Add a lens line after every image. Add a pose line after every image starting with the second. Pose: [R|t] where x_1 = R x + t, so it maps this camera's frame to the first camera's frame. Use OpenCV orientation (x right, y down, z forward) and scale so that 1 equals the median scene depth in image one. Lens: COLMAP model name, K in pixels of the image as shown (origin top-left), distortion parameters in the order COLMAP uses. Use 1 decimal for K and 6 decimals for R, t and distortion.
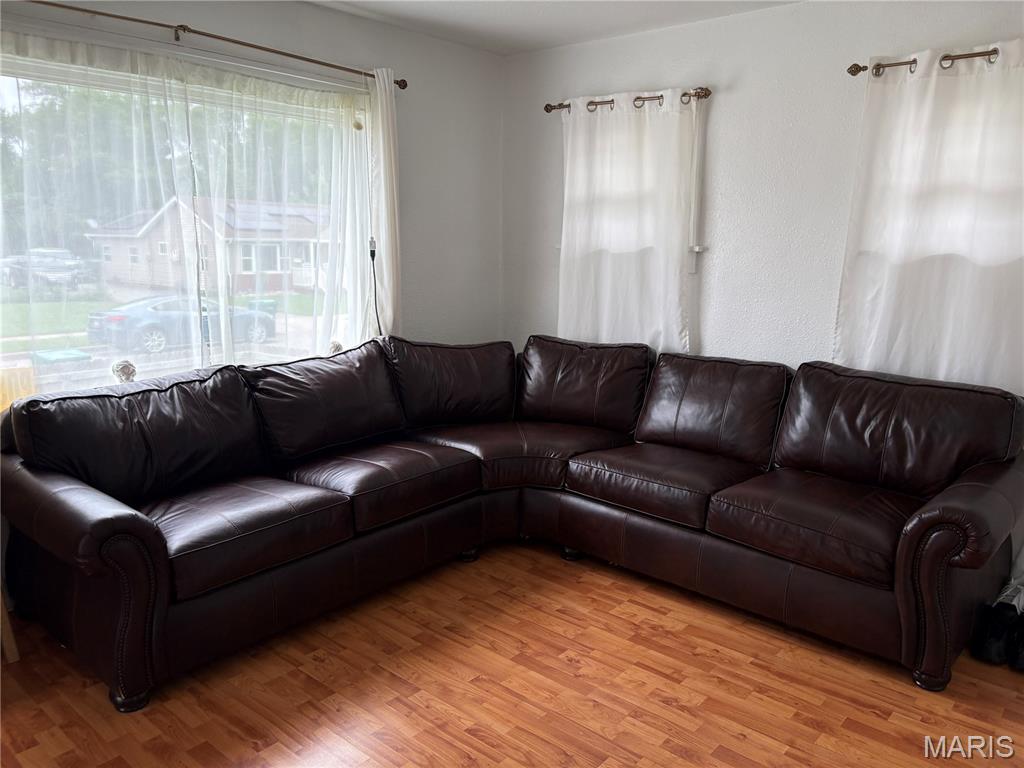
lens RADIAL K [[772.9, 0, 513.0], [0, 772.9, 385.2], [0, 0, 1]] dist [-0.006846, 0.008343]
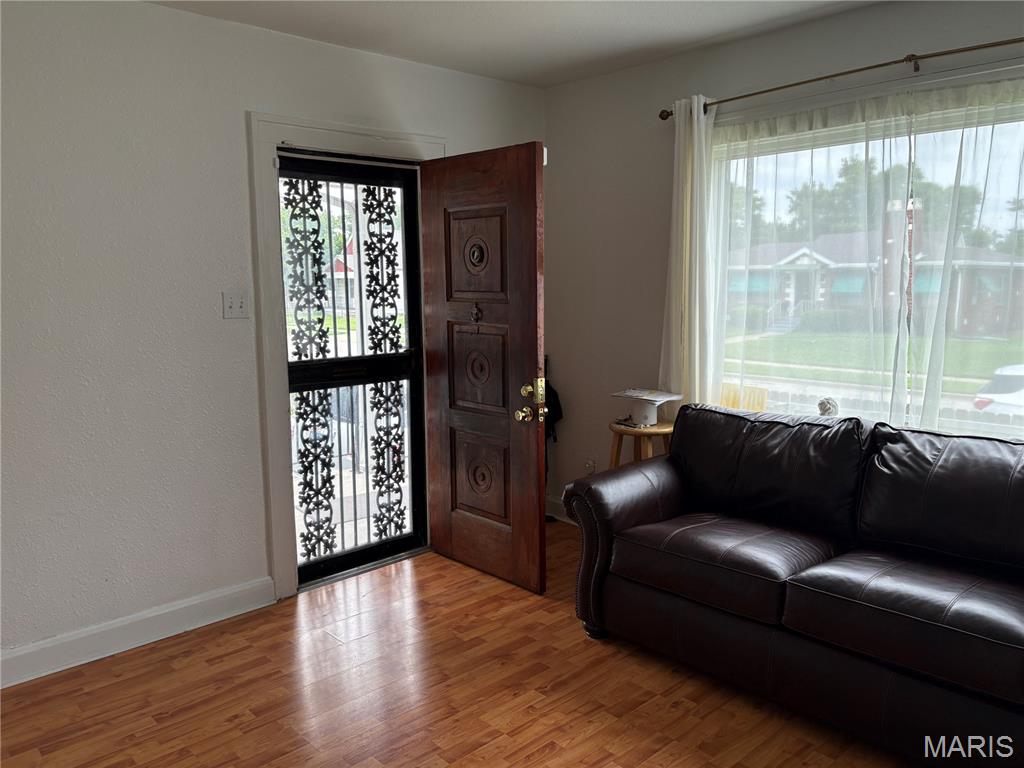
lens RADIAL K [[772.9, 0, 513.2], [0, 772.9, 384.4], [0, 0, 1]] dist [-0.006846, 0.008343]
pose [[-0.116320, 0.118408, -0.986128, 0.682060], [-0.179507, 0.974011, 0.138127, -0.138612], [0.976856, 0.193084, -0.092042, 0.793953]]
